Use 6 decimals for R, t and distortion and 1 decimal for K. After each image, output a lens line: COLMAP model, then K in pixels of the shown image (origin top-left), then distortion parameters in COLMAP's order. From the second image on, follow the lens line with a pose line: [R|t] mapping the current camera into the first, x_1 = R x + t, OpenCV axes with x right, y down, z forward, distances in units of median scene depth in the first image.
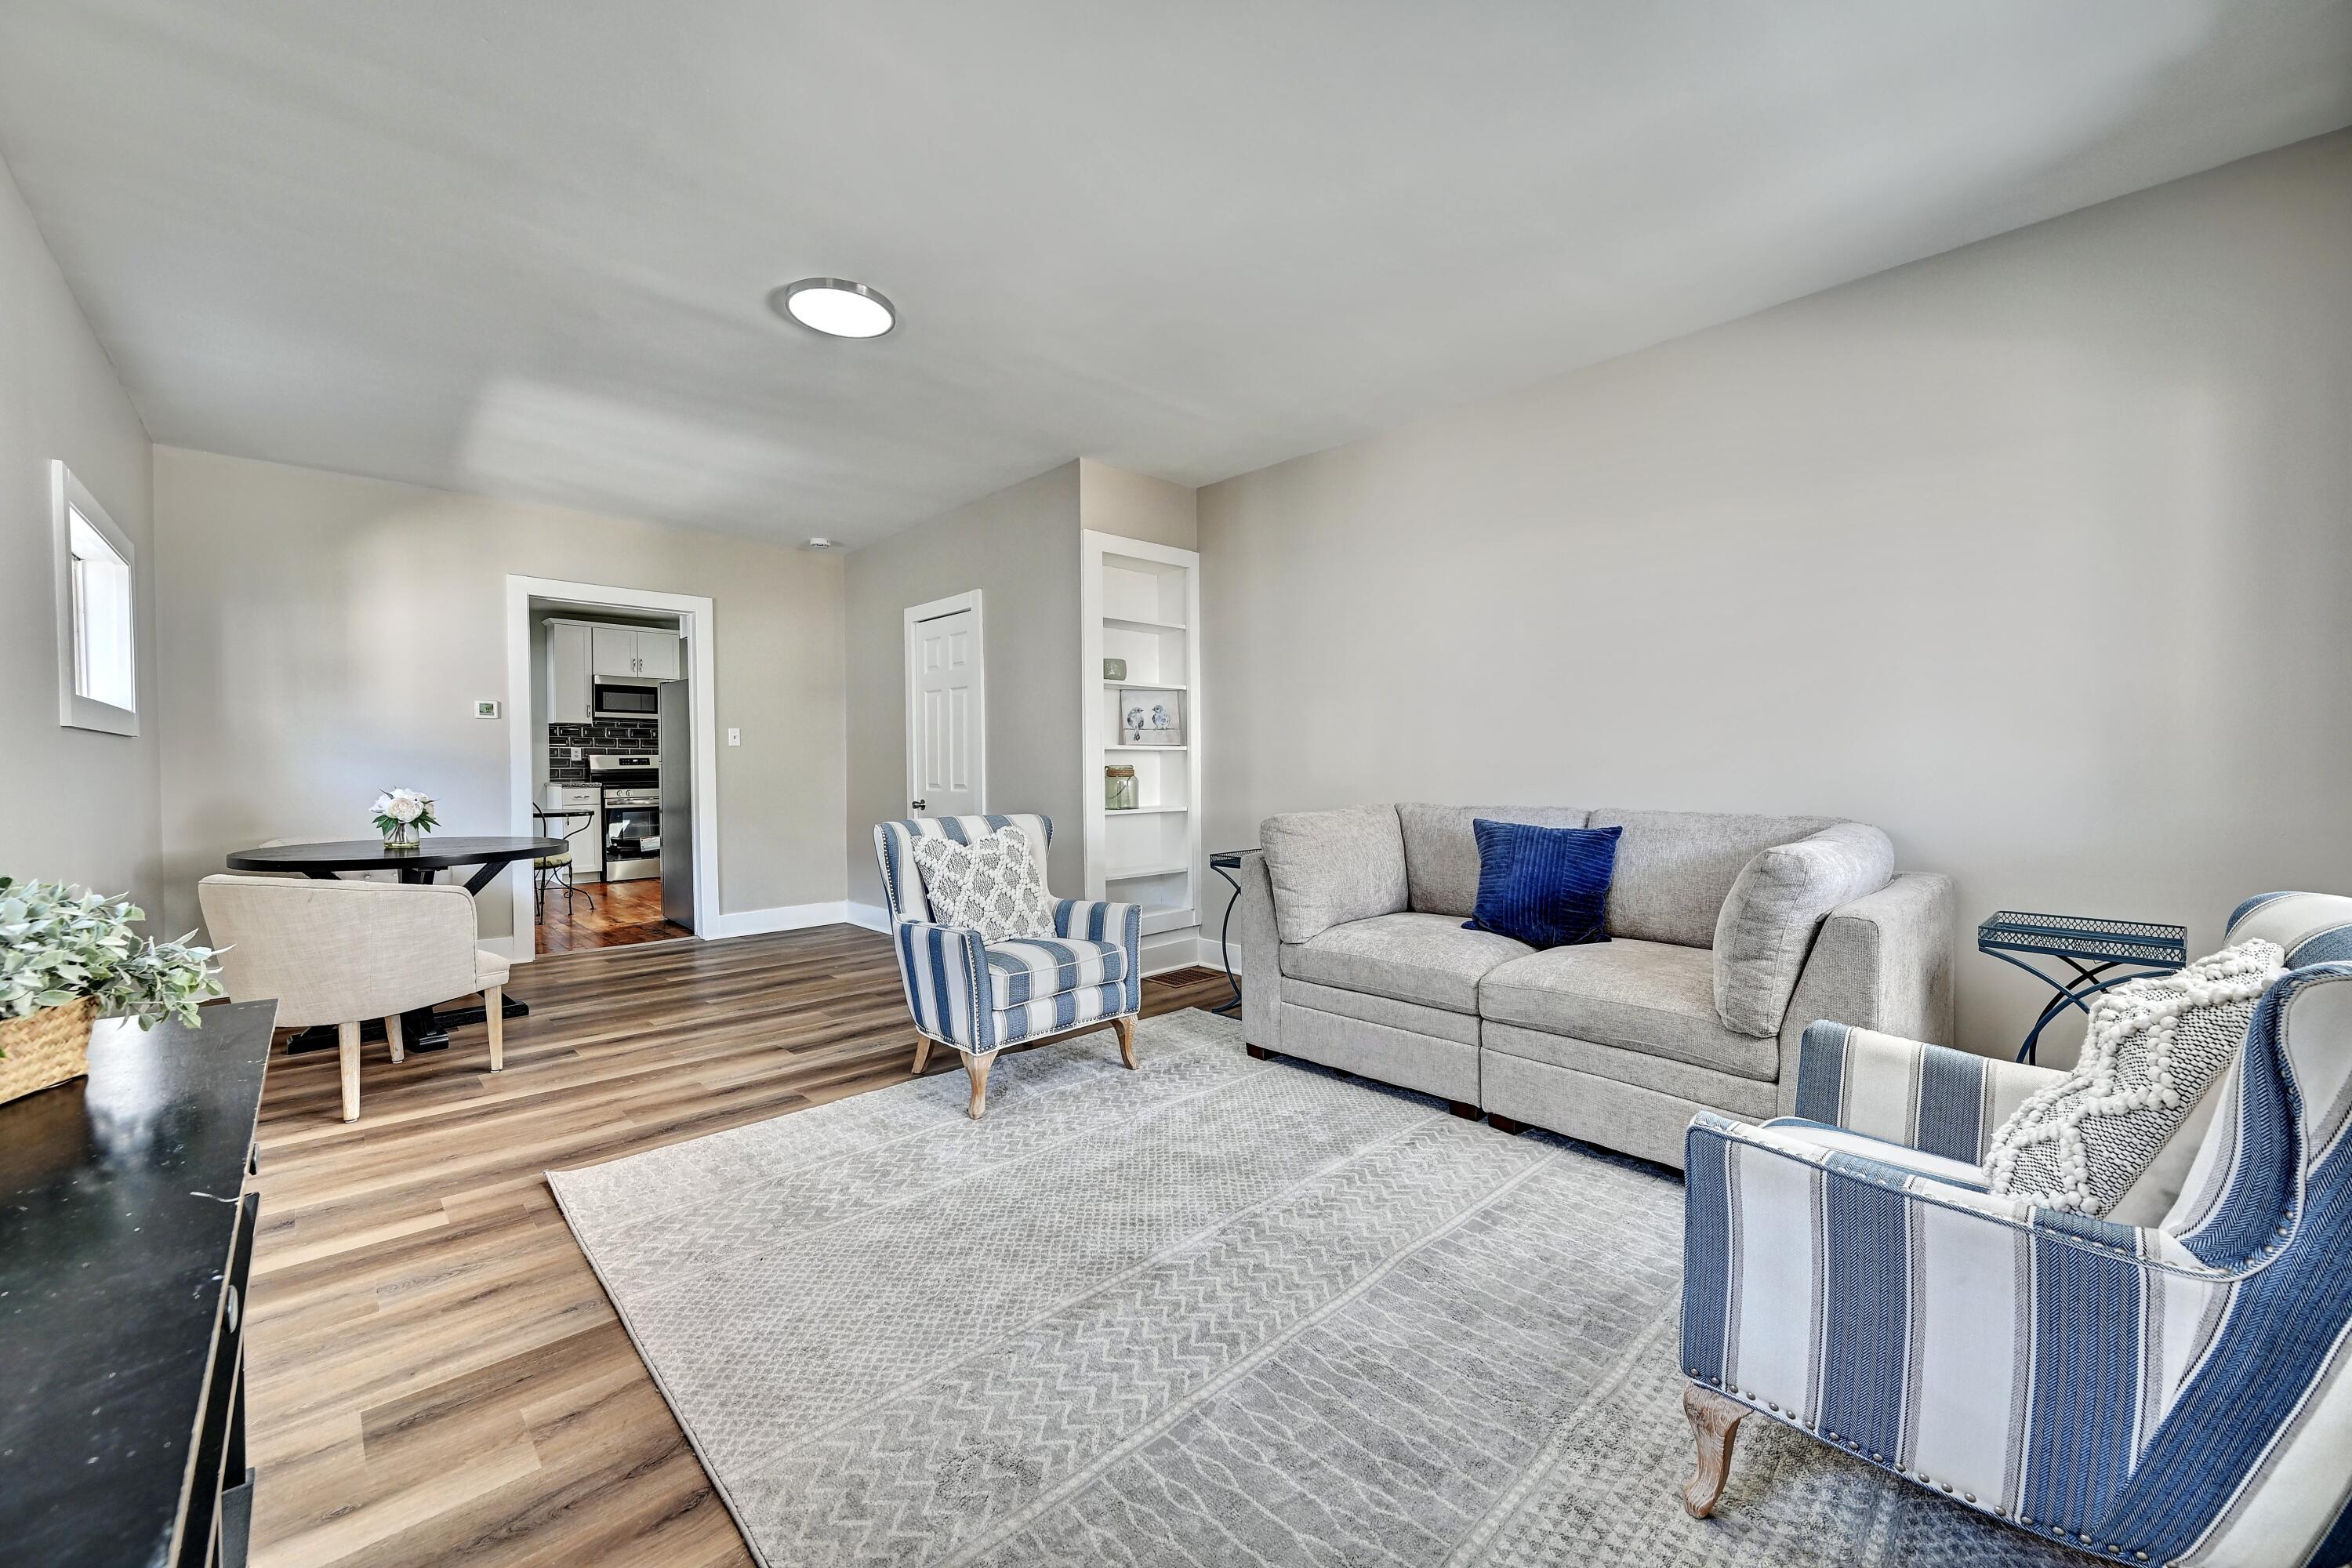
lens RADIAL K [[924.2, 0, 1173.7], [0, 924.2, 792.7], [0, 0, 1]] dist [0.000231, -0.000113]
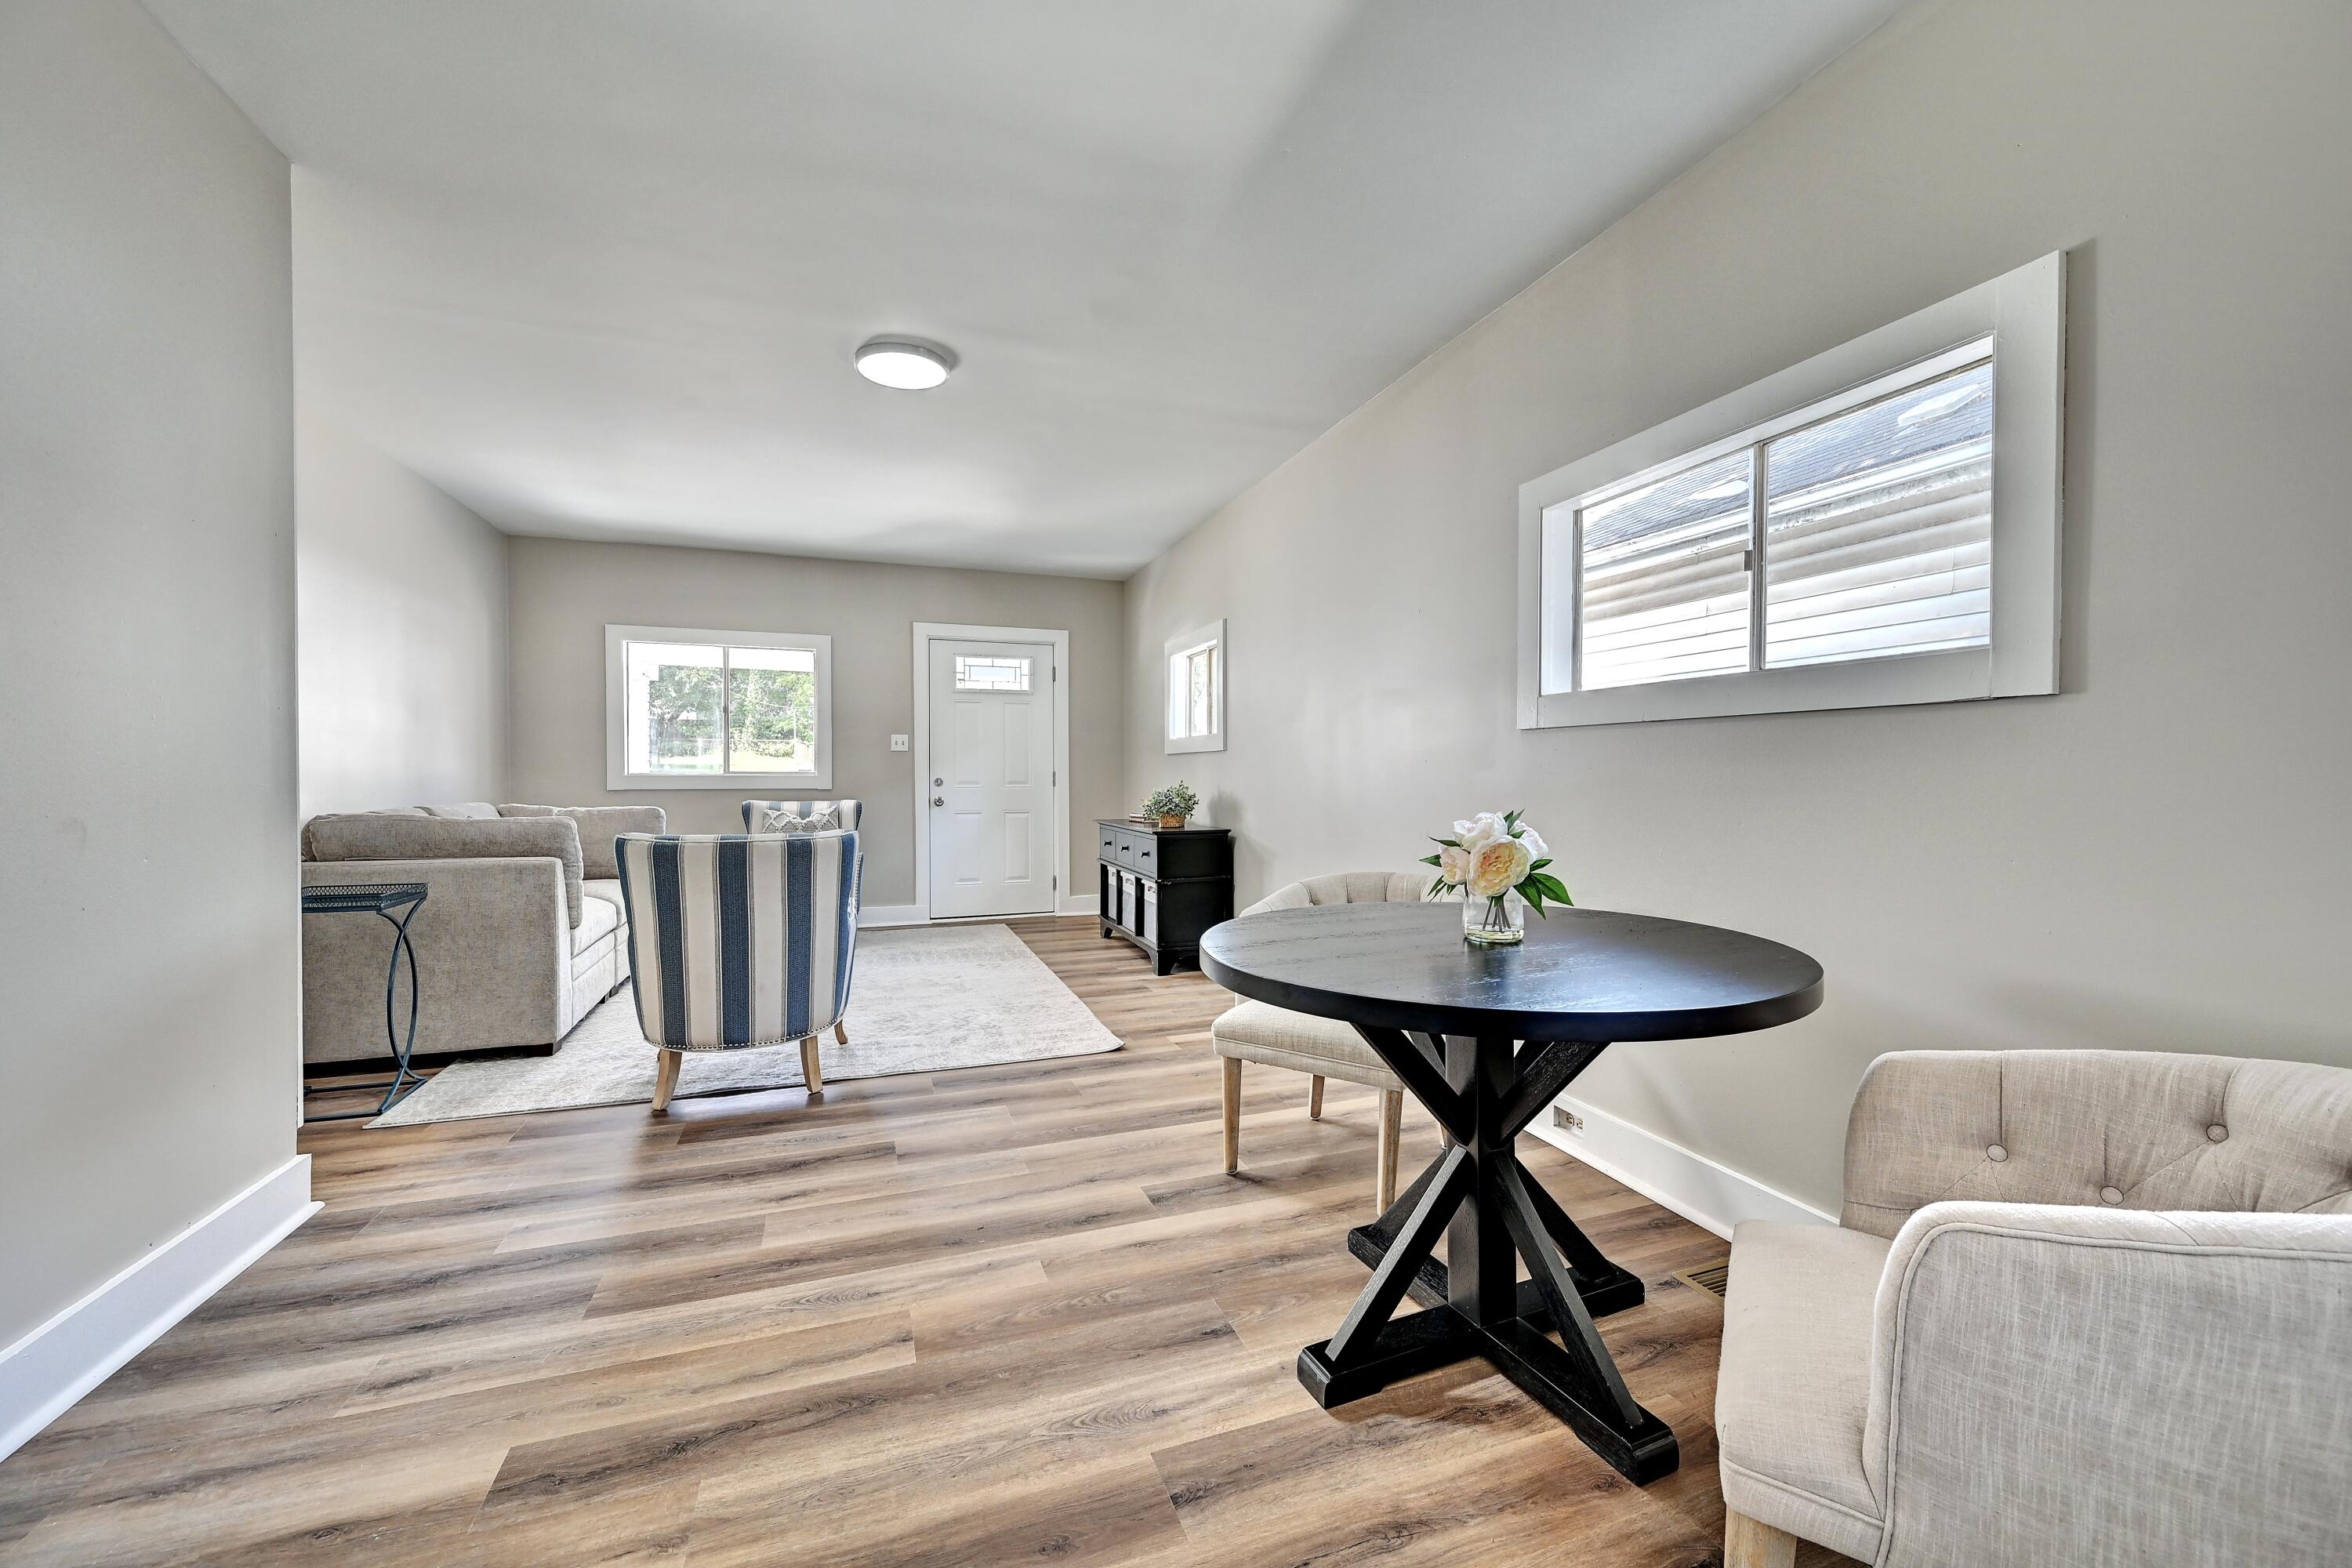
lens RADIAL K [[924.2, 0, 1180.8], [0, 924.2, 786.3], [0, 0, 1]] dist [0.000231, -0.000113]
pose [[-0.916920, -0.002211, 0.399066, -1.189052], [0.017505, 0.998799, 0.045756, -0.059912], [-0.398688, 0.048940, -0.915780, 2.021996]]
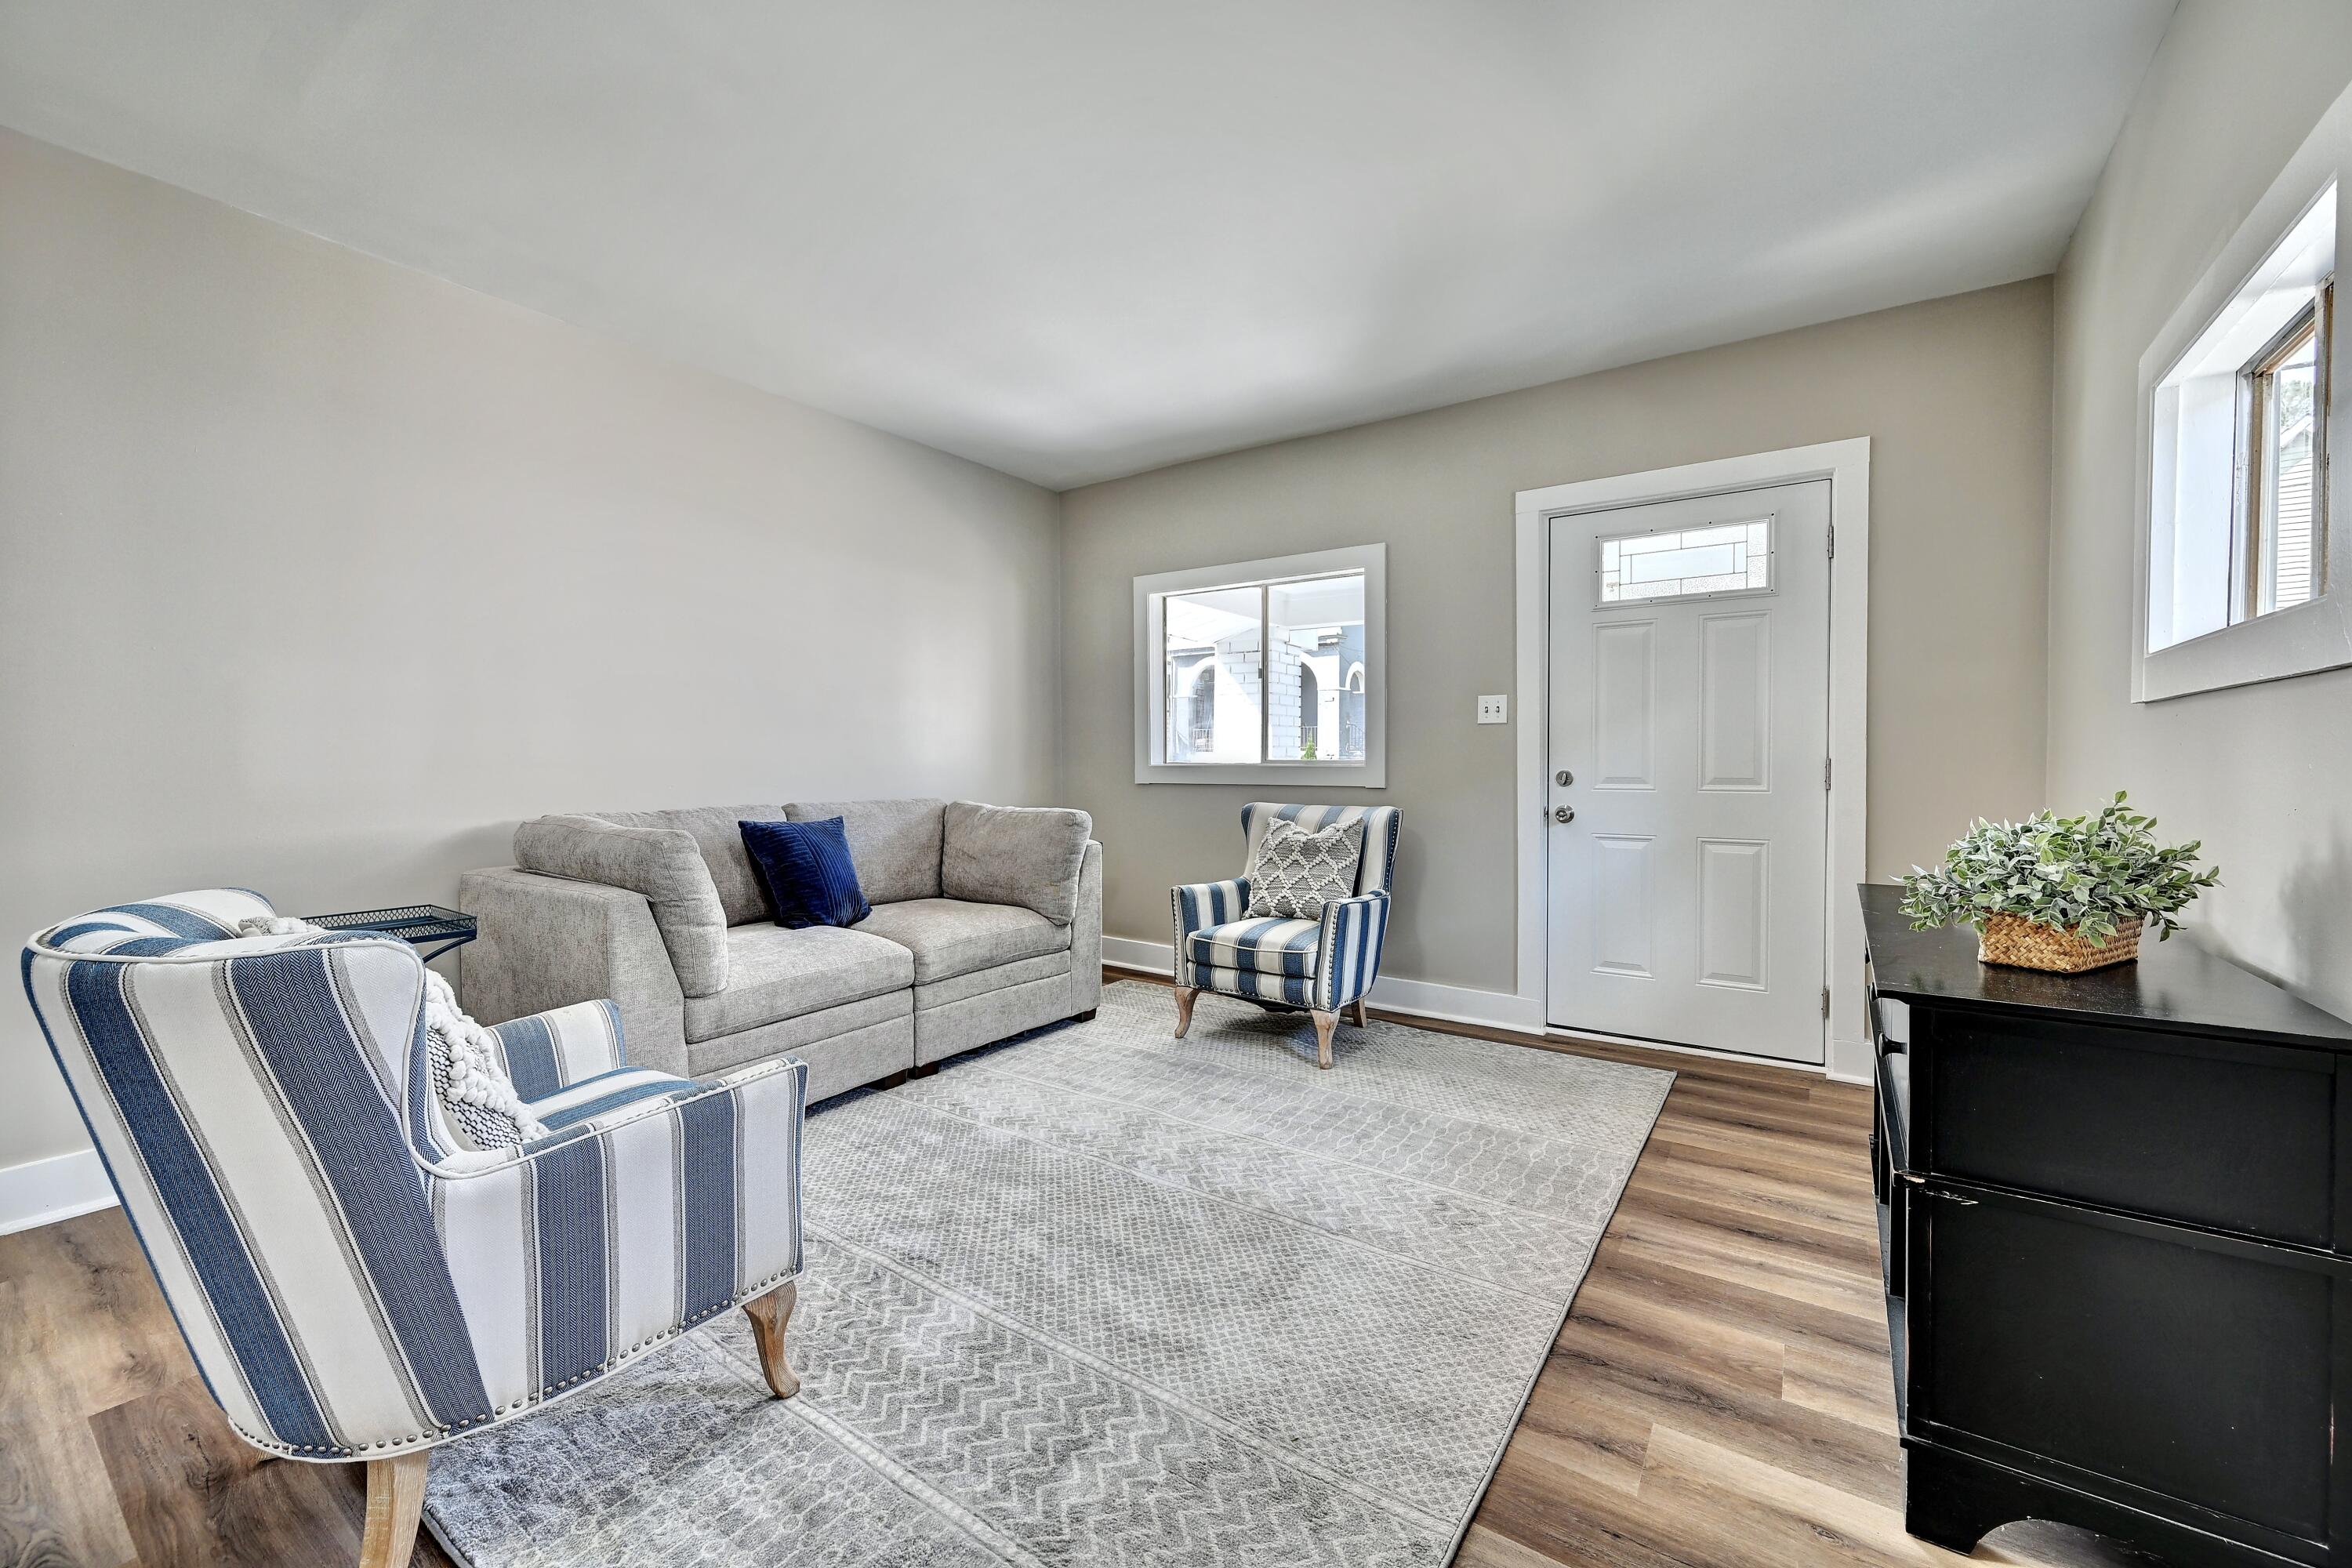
lens RADIAL K [[924.2, 0, 1185.6], [0, 924.2, 781.2], [0, 0, 1]] dist [0.000231, -0.000113]
pose [[-0.213318, -0.017937, 0.976818, -0.820759], [0.037635, 0.998938, 0.026562, -0.023508], [-0.976258, 0.042429, -0.212417, 0.887129]]
